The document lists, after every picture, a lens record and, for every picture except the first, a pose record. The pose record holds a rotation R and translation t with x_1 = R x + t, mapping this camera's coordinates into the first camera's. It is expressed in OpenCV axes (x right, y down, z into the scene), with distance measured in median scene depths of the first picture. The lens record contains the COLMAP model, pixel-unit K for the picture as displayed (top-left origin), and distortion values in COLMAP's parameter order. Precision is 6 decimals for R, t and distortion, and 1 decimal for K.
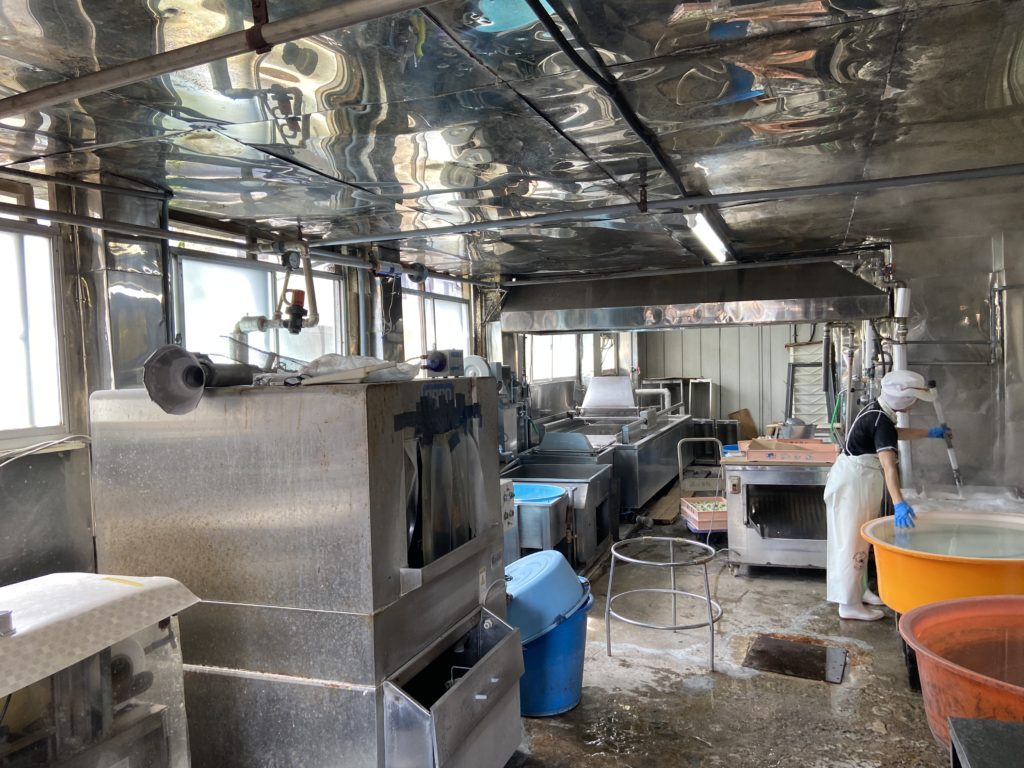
lens RADIAL K [[753.0, 0, 512.0], [0, 753.0, 384.0], [0, 0, 1]] dist [0.111658, -0.151516]
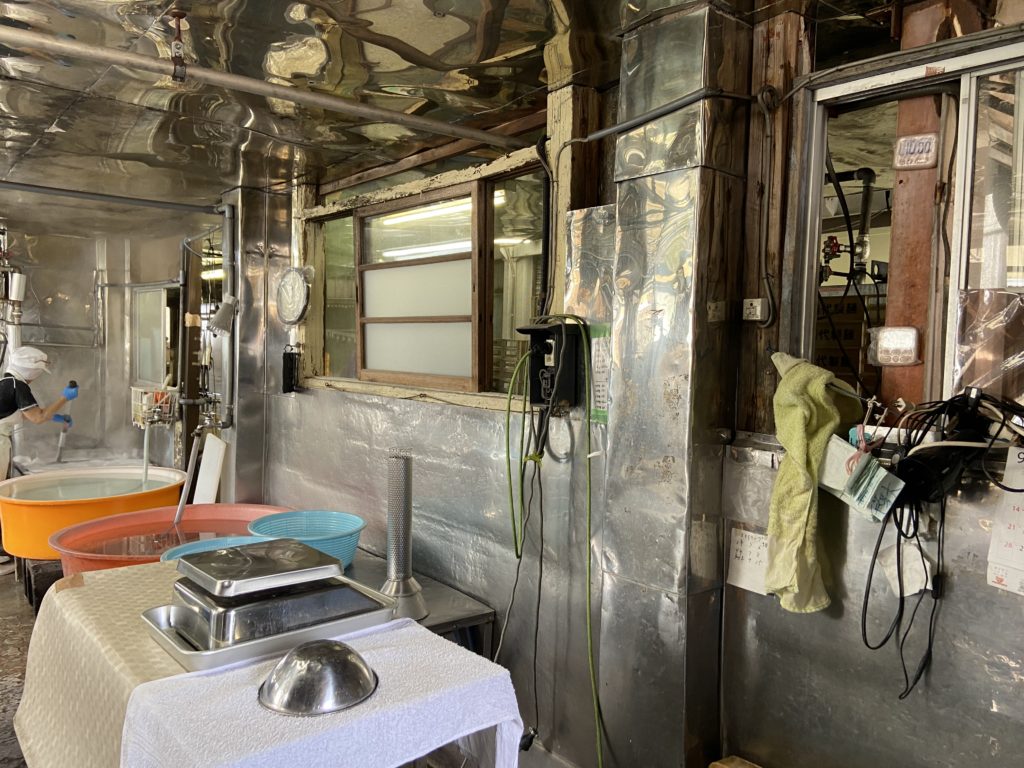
lens RADIAL K [[753.0, 0, 512.0], [0, 753.0, 384.0], [0, 0, 1]] dist [0.111658, -0.151516]
pose [[0.466622, 0.004768, 0.884444, -0.182414], [-0.017034, 0.999848, 0.003596, 0.022202], [-0.884293, -0.016744, 0.466633, -0.187892]]
